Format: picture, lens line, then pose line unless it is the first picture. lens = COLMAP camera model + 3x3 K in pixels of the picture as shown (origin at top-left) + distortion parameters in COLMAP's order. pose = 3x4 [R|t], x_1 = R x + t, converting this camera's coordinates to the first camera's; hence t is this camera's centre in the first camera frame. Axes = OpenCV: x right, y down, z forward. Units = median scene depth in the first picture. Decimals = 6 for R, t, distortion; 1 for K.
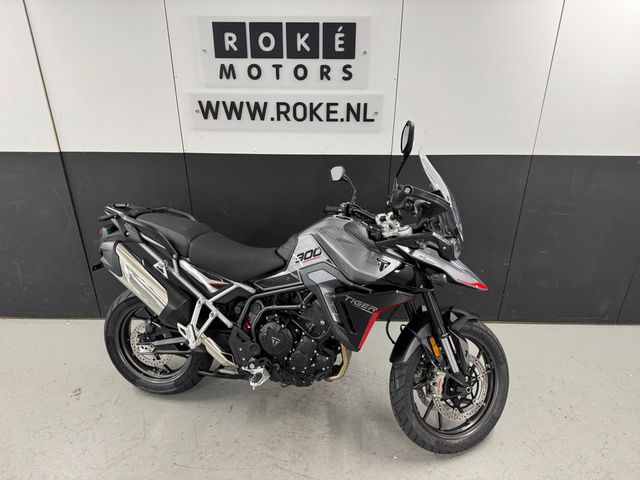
lens RADIAL K [[448.8, 0, 321.1], [0, 448.8, 237.9], [0, 0, 1]] dist [0.003383, -0.007932]
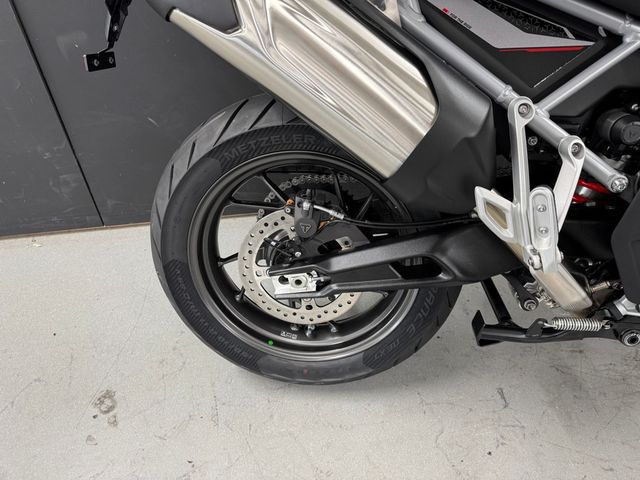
lens RADIAL K [[448.8, 0, 320.1], [0, 448.8, 240.5], [0, 0, 1]] dist [0.003383, -0.007932]
pose [[0.991267, -0.105848, 0.078656, -0.384553], [0.085647, 0.970276, 0.226338, 0.132905], [-0.100275, -0.217625, 0.970868, 0.647643]]
